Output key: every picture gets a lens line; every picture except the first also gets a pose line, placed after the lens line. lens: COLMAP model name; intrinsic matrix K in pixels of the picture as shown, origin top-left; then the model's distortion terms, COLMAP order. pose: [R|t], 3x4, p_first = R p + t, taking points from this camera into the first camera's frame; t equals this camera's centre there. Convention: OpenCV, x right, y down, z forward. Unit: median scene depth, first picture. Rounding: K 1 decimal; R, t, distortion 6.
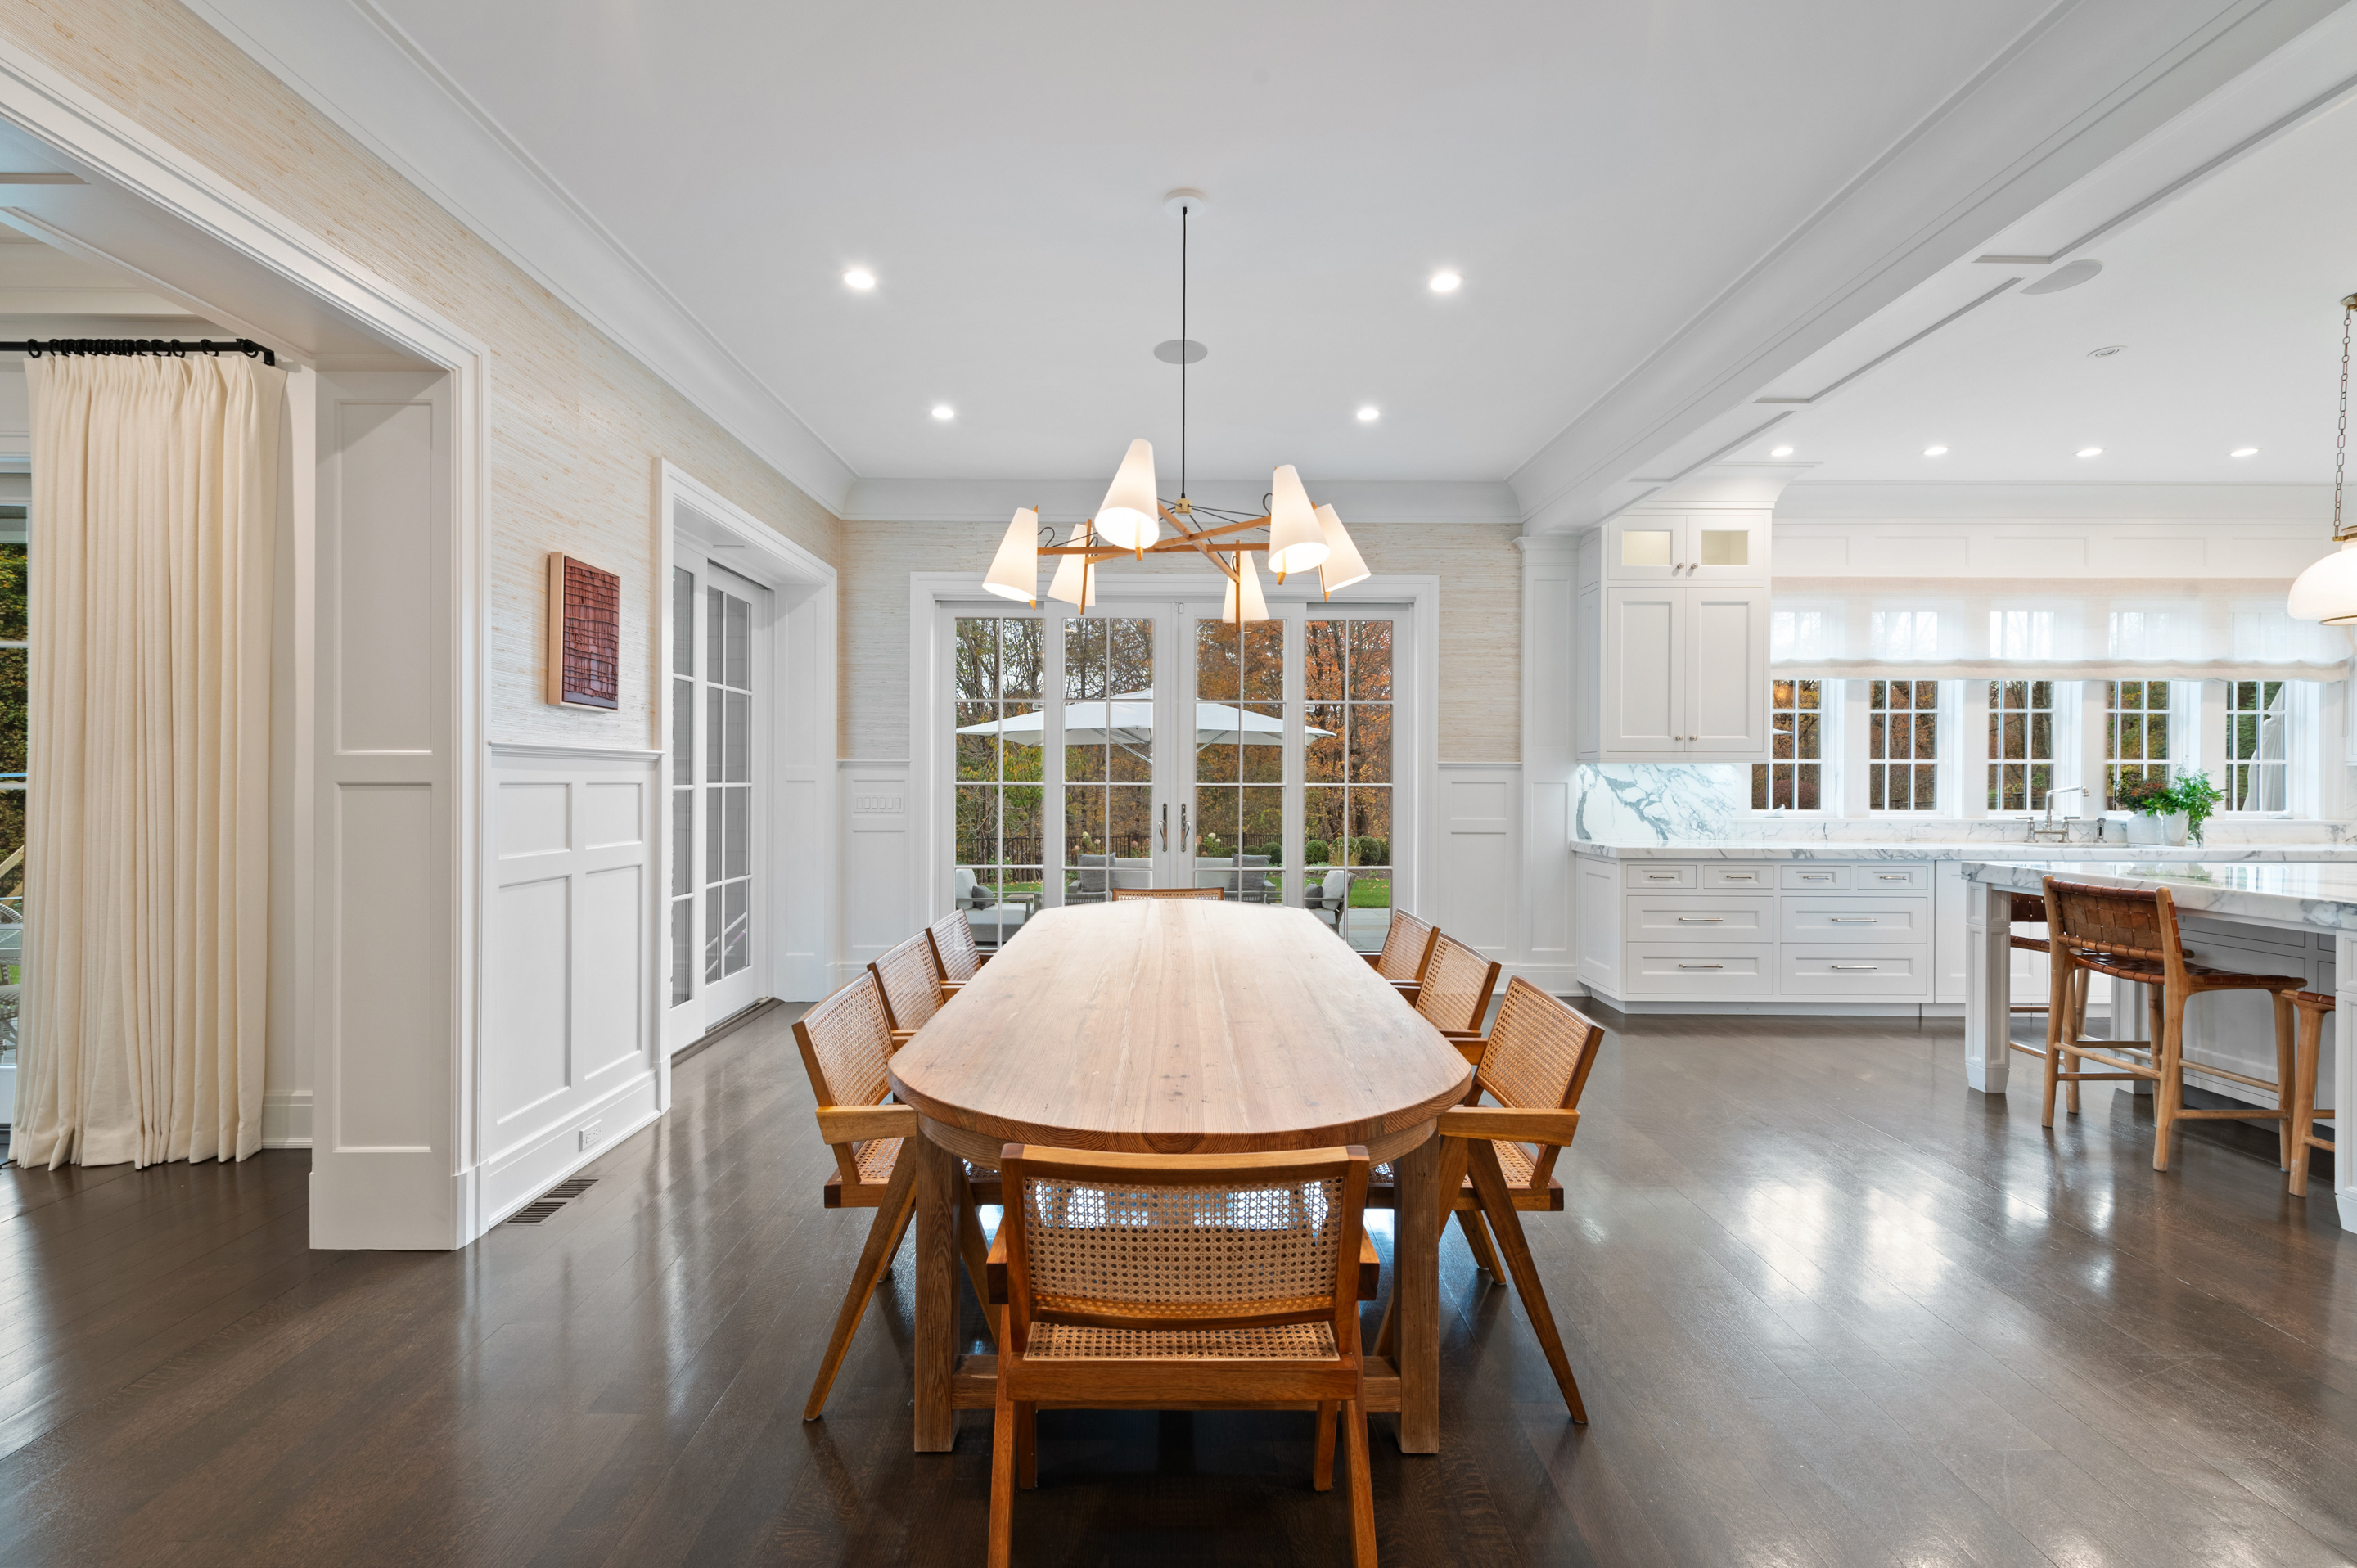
lens RADIAL K [[979.4, 0, 1168.4], [0, 979.4, 779.9], [0, 0, 1]] dist [0.019593, -0.006603]
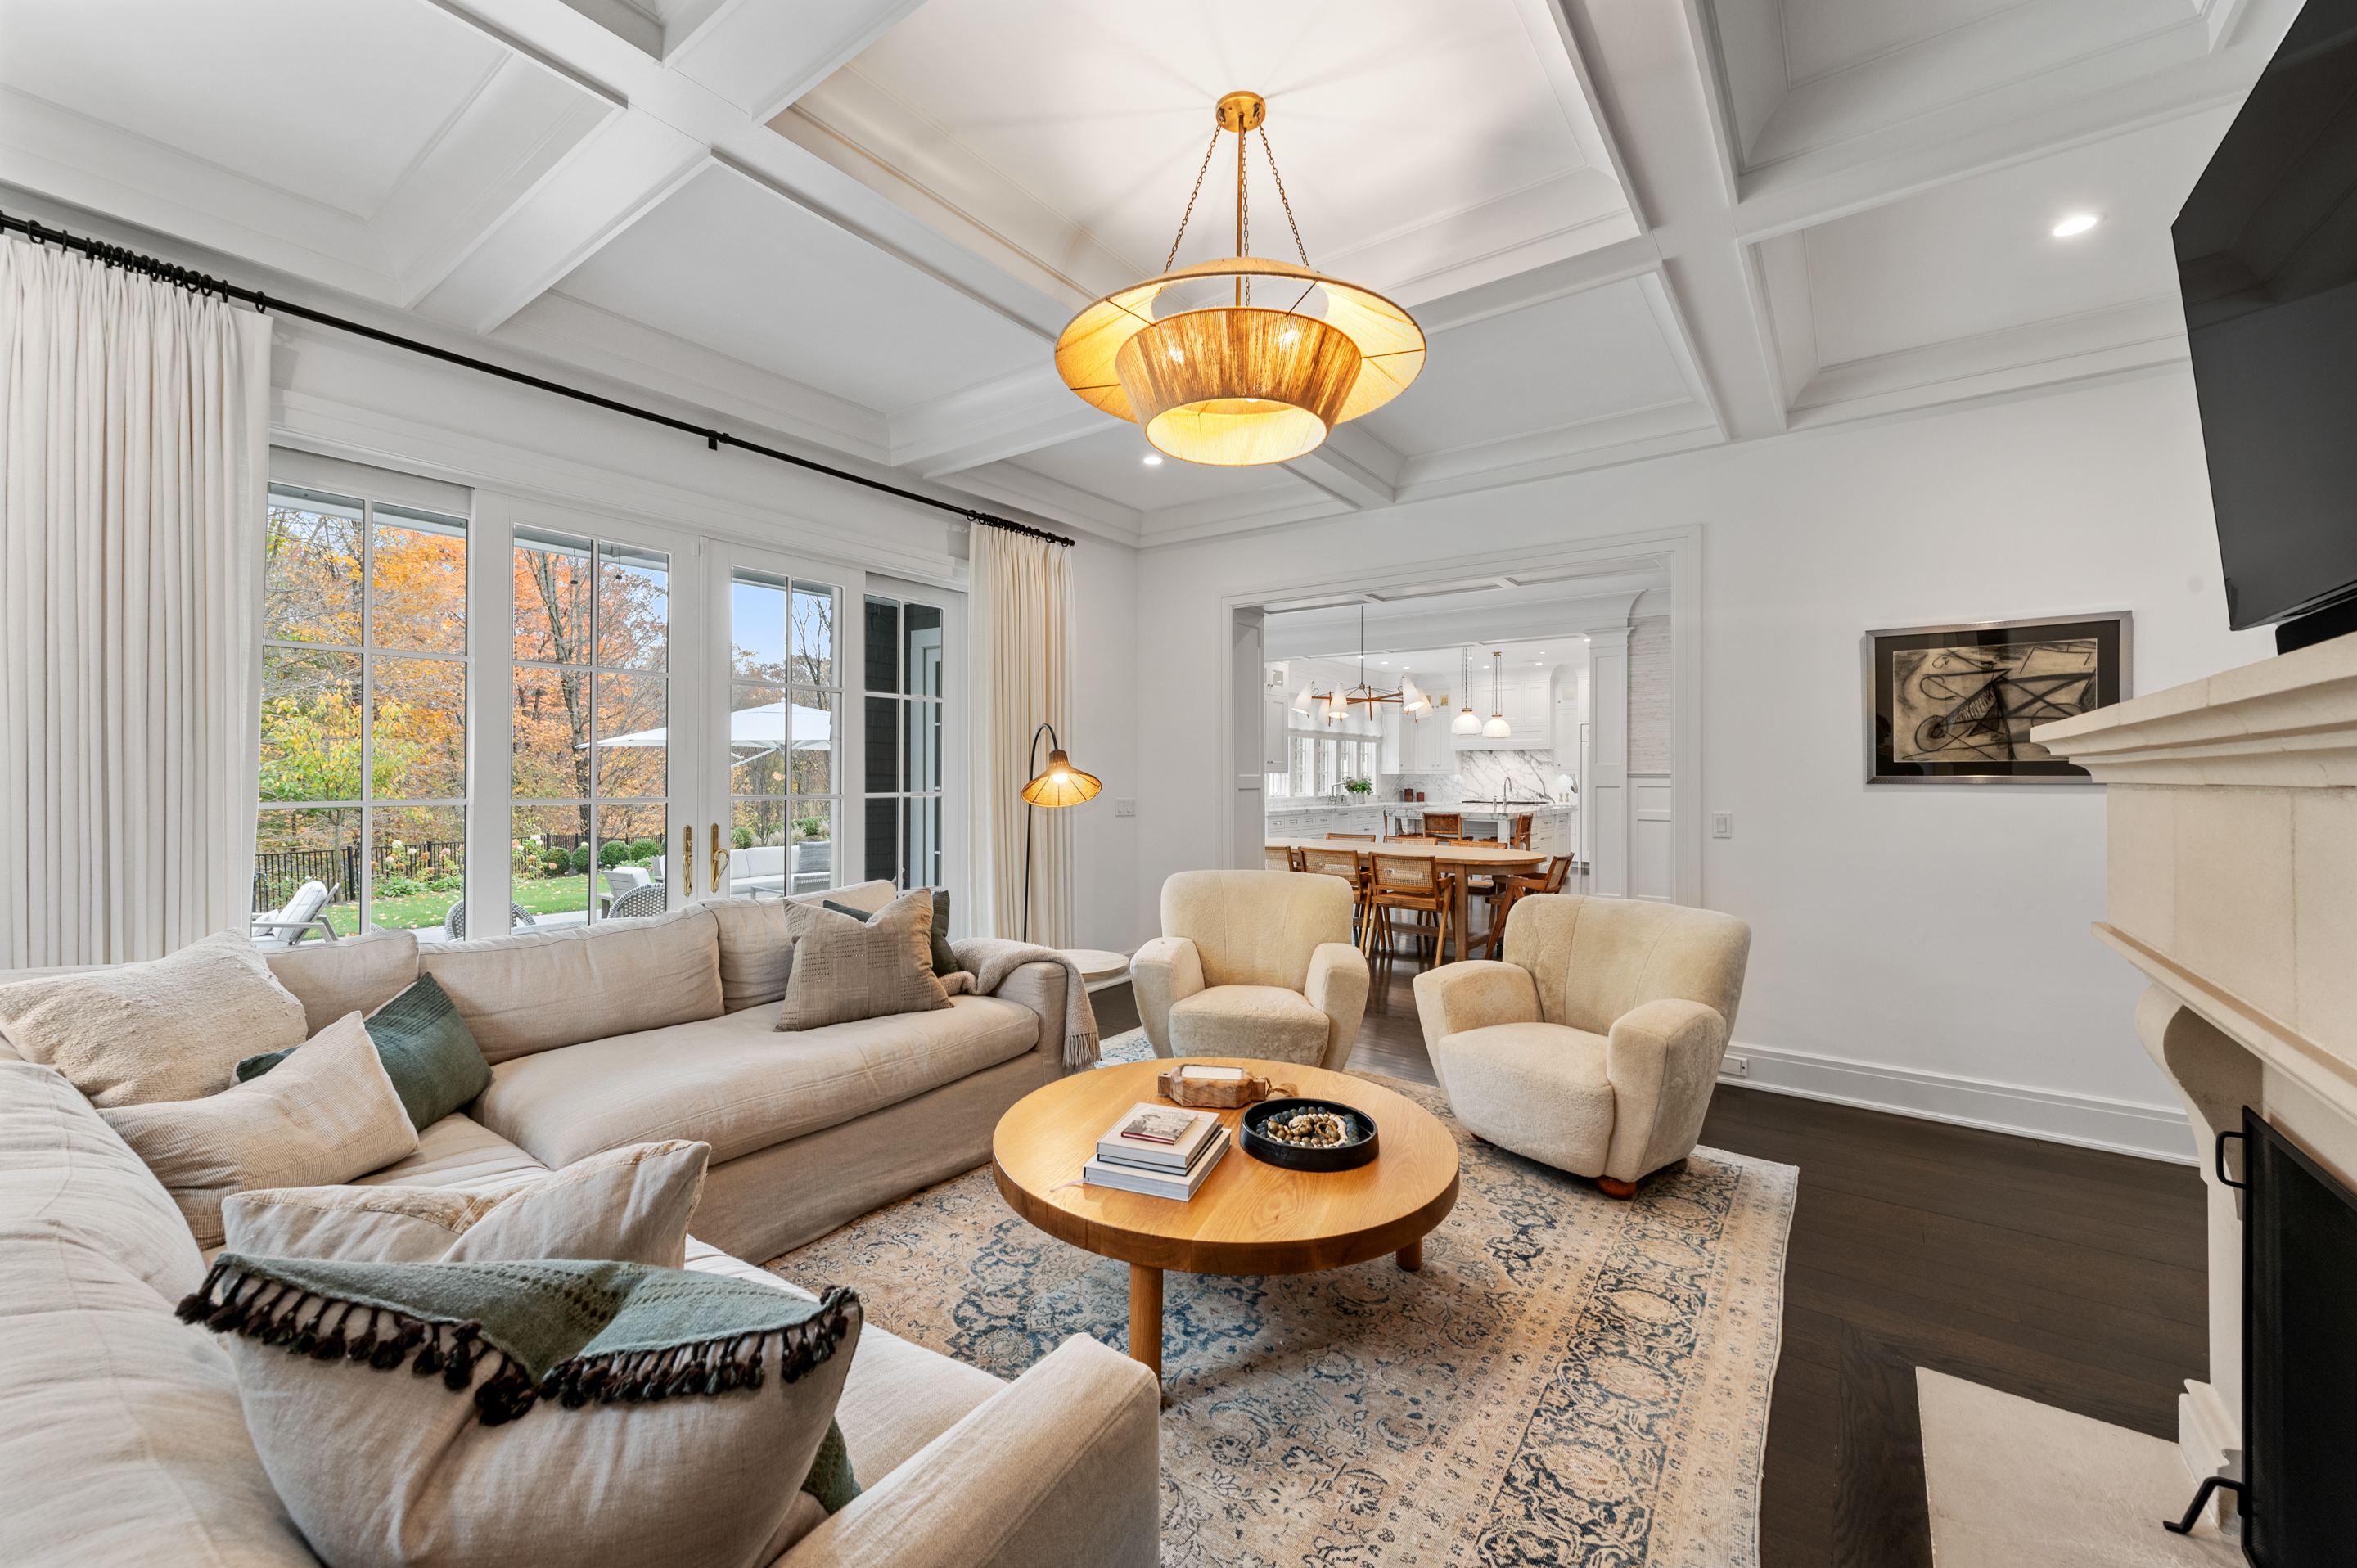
lens RADIAL K [[921.5, 0, 1169.7], [0, 921.5, 770.3], [0, 0, 1]] dist [0.015334, -0.005847]
pose [[0.602847, 0.002708, 0.797852, -1.263575], [0.001522, 0.999989, -0.004545, -0.014304], [-0.797855, 0.003954, 0.602836, -0.076366]]
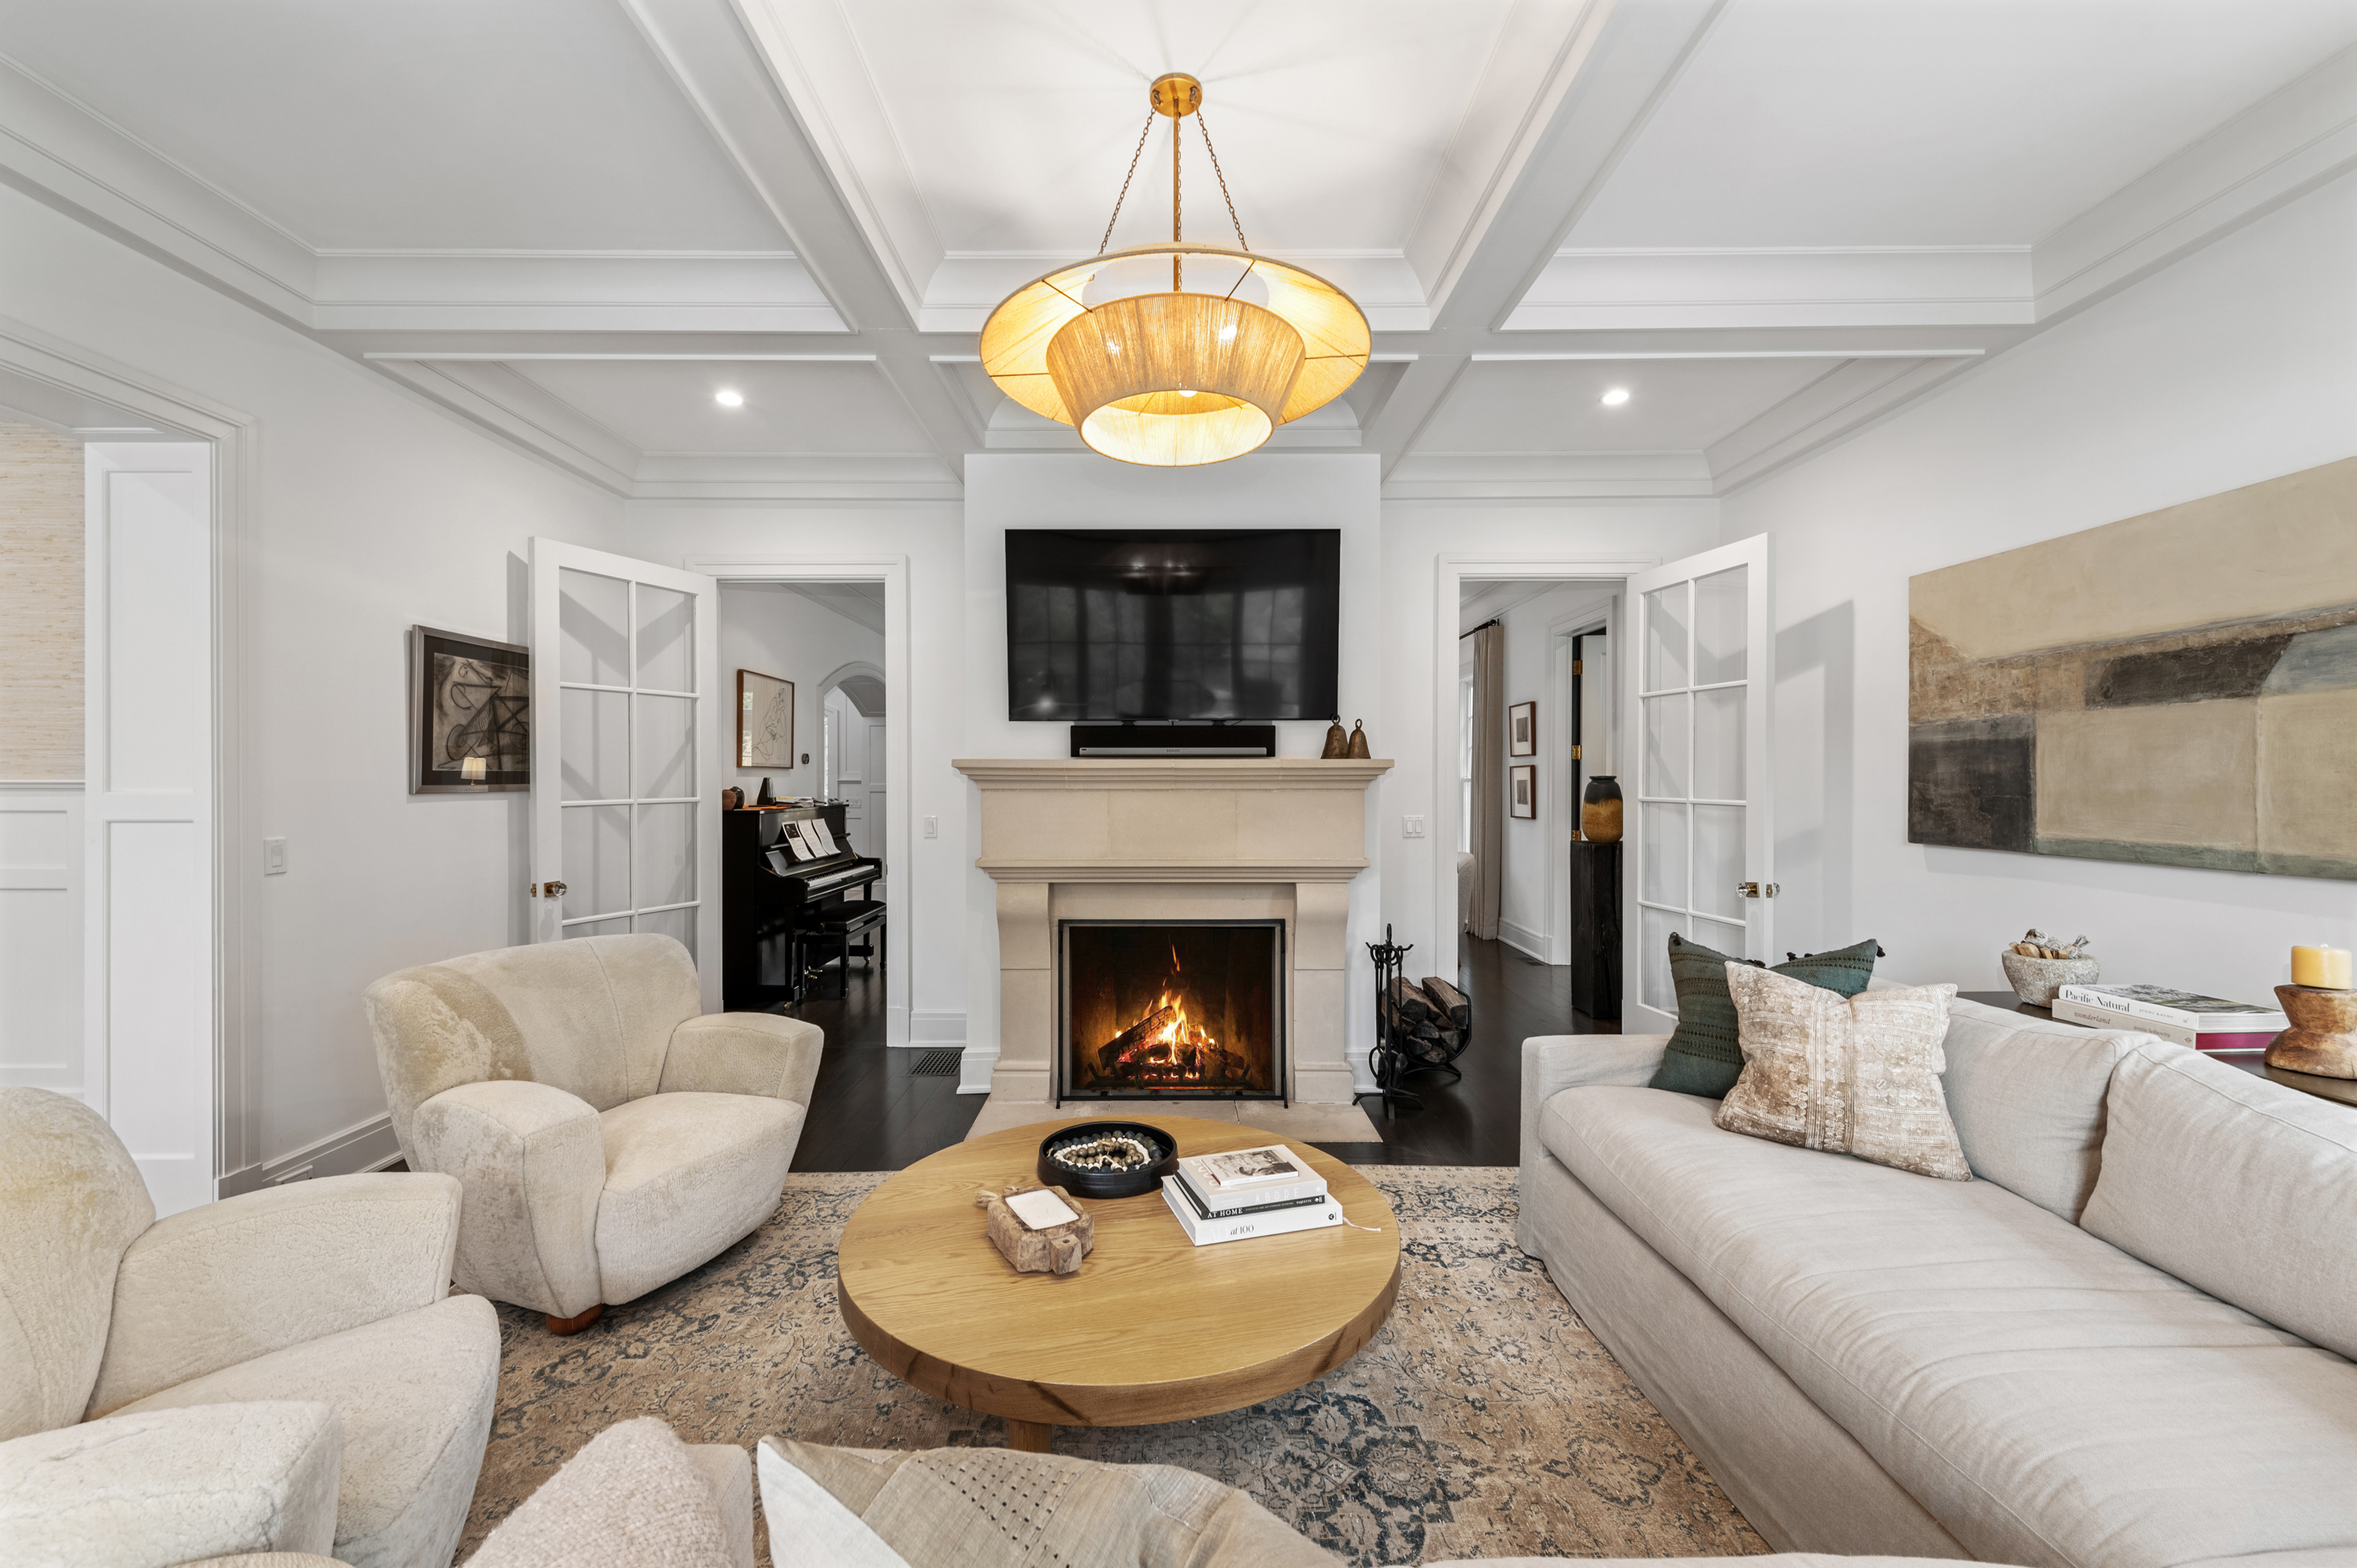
lens RADIAL K [[908.7, 0, 1182.7], [0, 908.7, 786.0], [0, 0, 1]] dist [0.000114, -0.000205]
pose [[-0.999994, -0.003317, 0.000423, -0.921548], [-0.003314, 0.999969, 0.007175, -0.018031], [-0.000447, 0.007174, -0.999974, 0.527067]]
